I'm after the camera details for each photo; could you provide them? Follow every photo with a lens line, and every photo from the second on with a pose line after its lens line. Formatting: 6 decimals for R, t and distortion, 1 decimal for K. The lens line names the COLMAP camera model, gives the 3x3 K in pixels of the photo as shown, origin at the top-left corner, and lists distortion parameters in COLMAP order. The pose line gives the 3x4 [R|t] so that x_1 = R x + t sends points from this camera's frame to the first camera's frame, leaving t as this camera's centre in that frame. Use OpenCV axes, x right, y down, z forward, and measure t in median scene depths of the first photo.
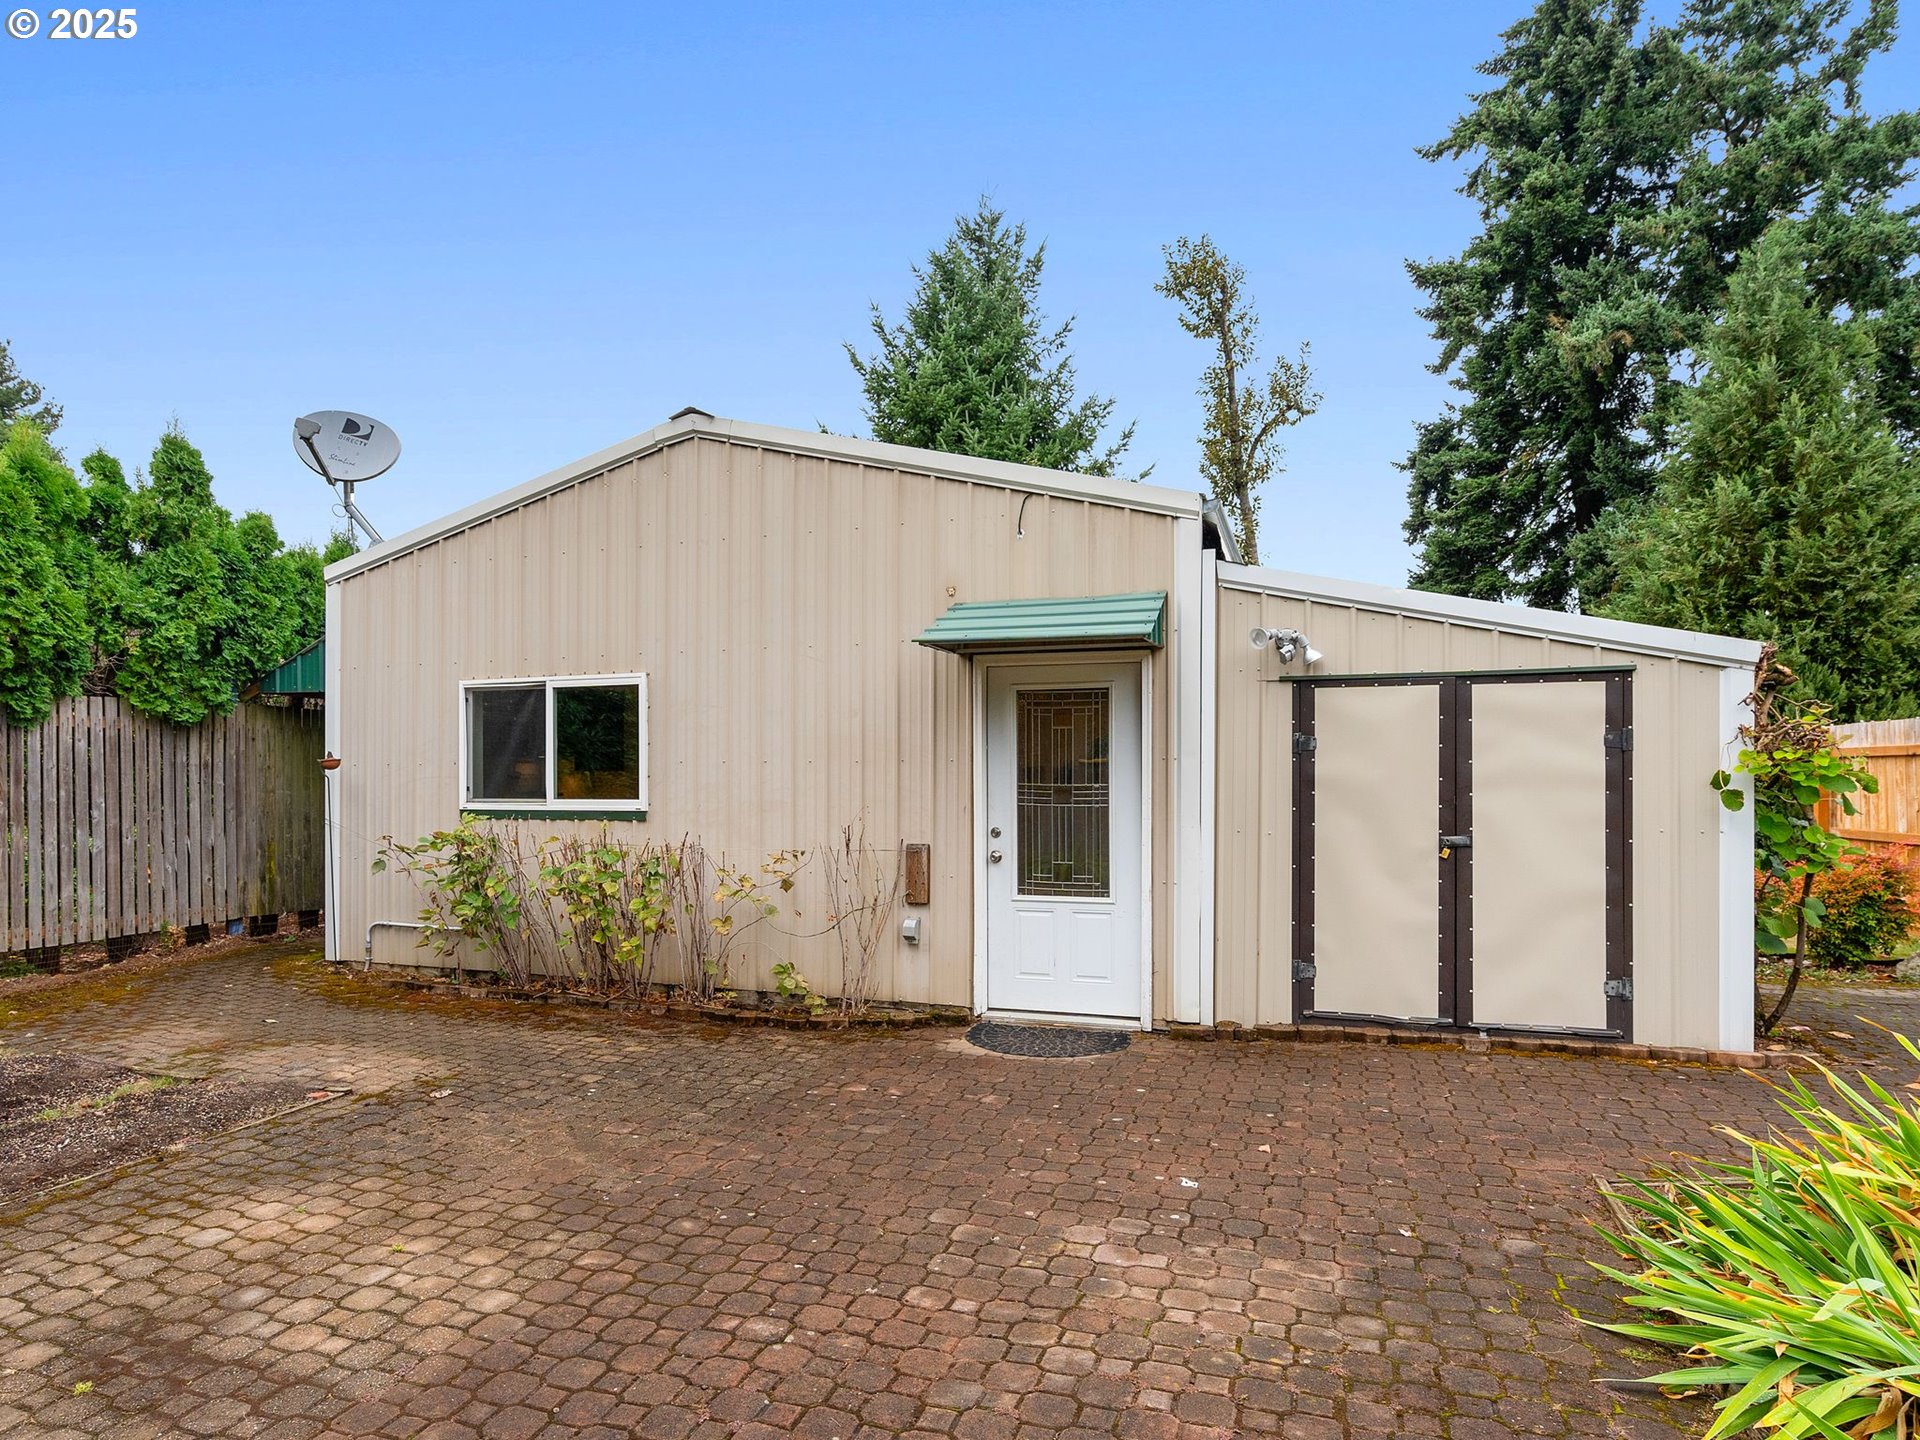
lens RADIAL K [[1205.8, 0, 960.3], [0, 1205.8, 784.9], [0, 0, 1]] dist [0.005697, 0.002428]
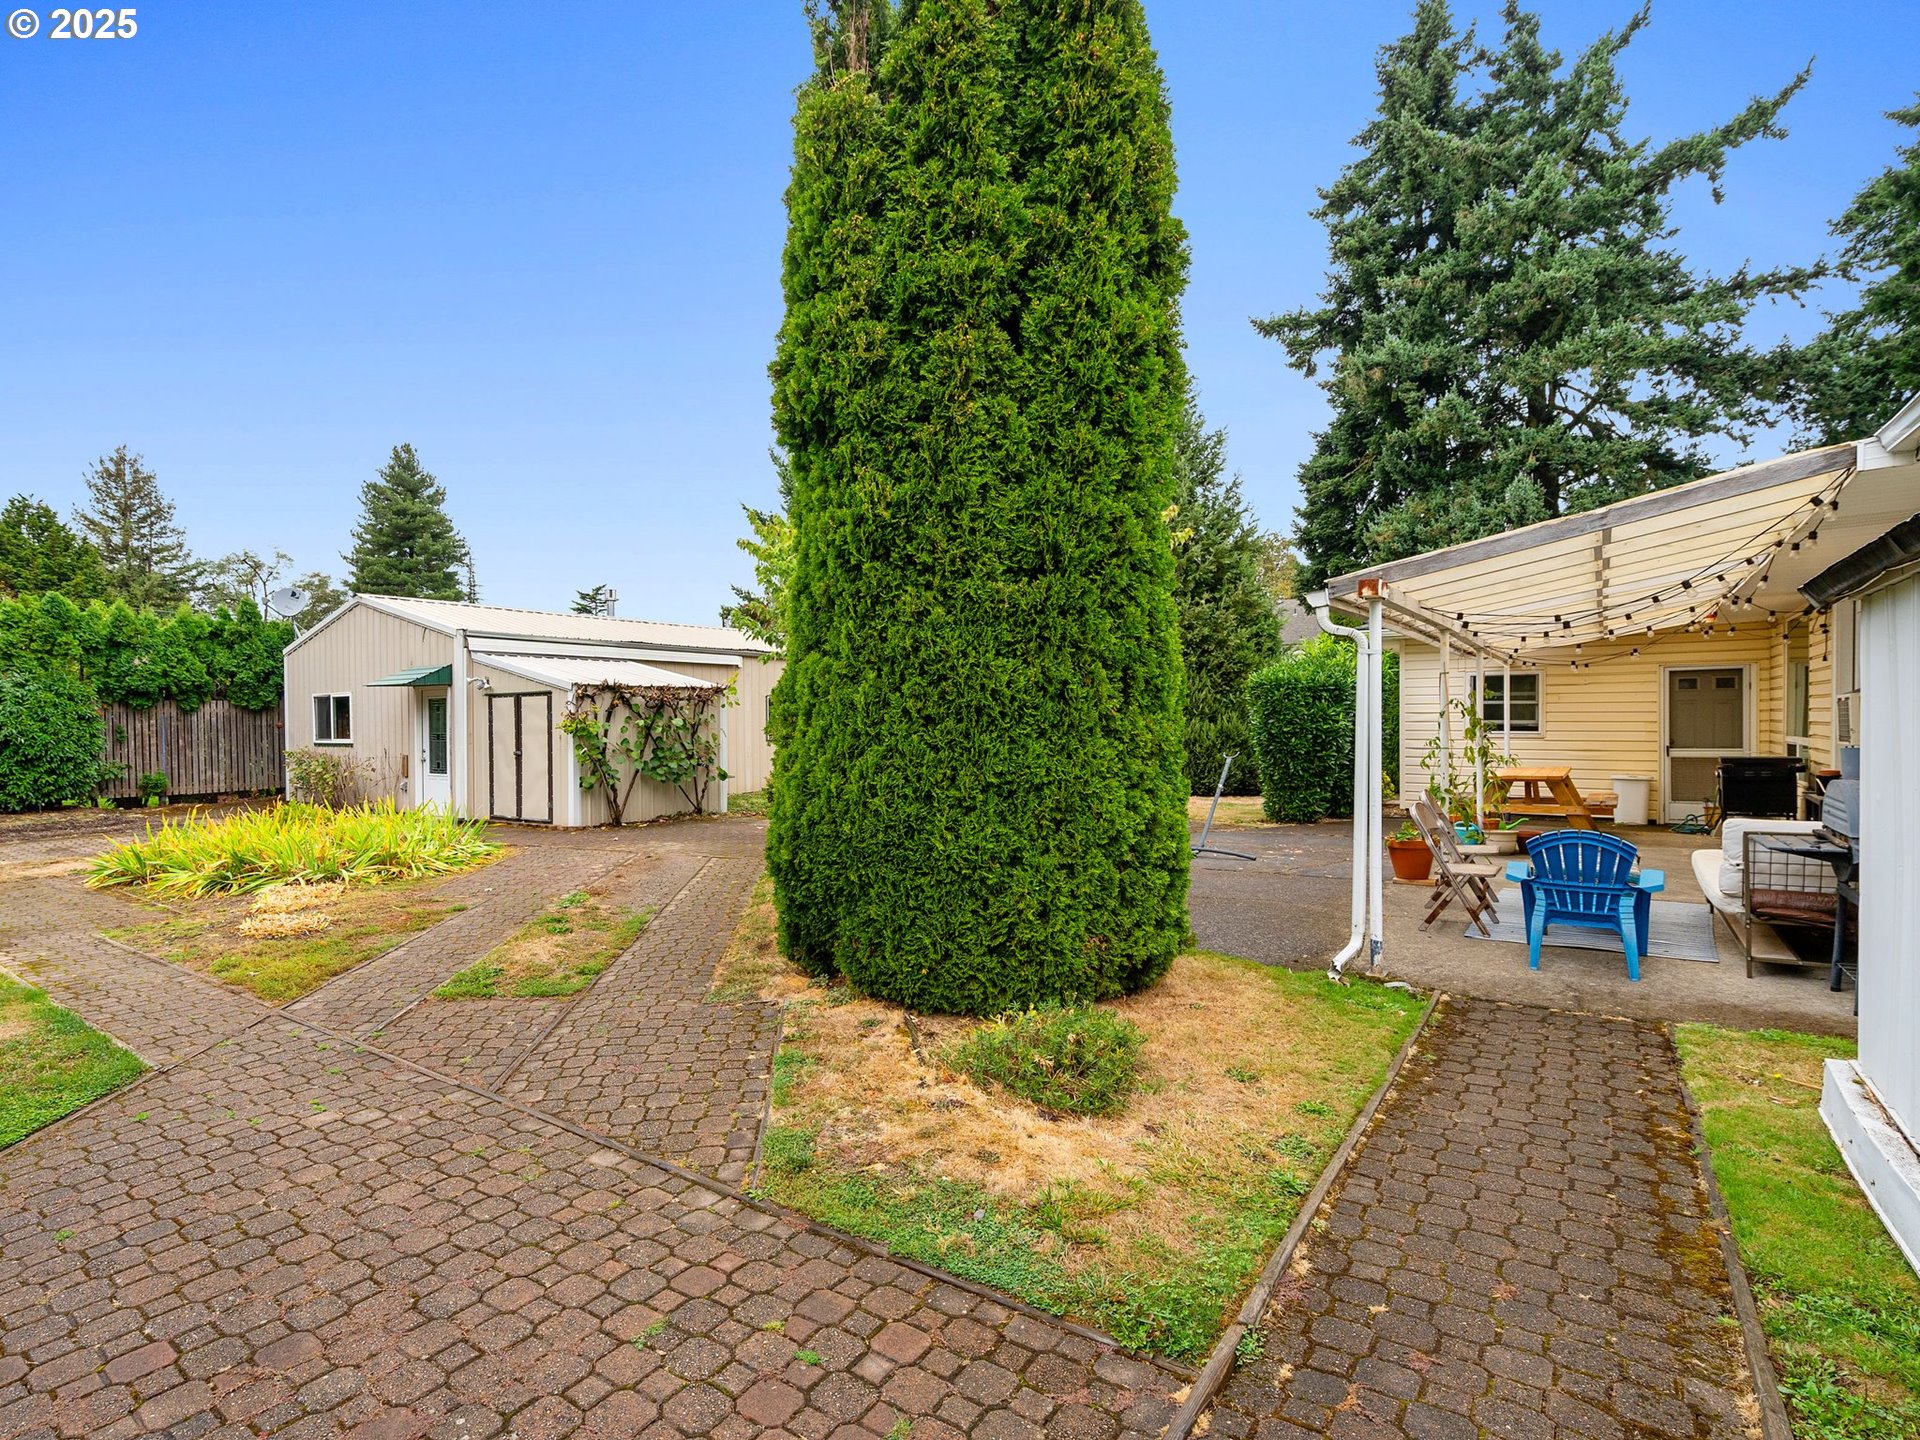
lens RADIAL K [[965.7, 0, 801.9], [0, 965.7, 727.9], [0, 0, 1]] dist [0.003090, 0.001927]
pose [[0.951487, -0.006620, -0.307617, 1.237473], [0.006646, 0.999977, -0.000963, -0.003228], [0.307616, -0.001128, 0.951510, -0.666175]]
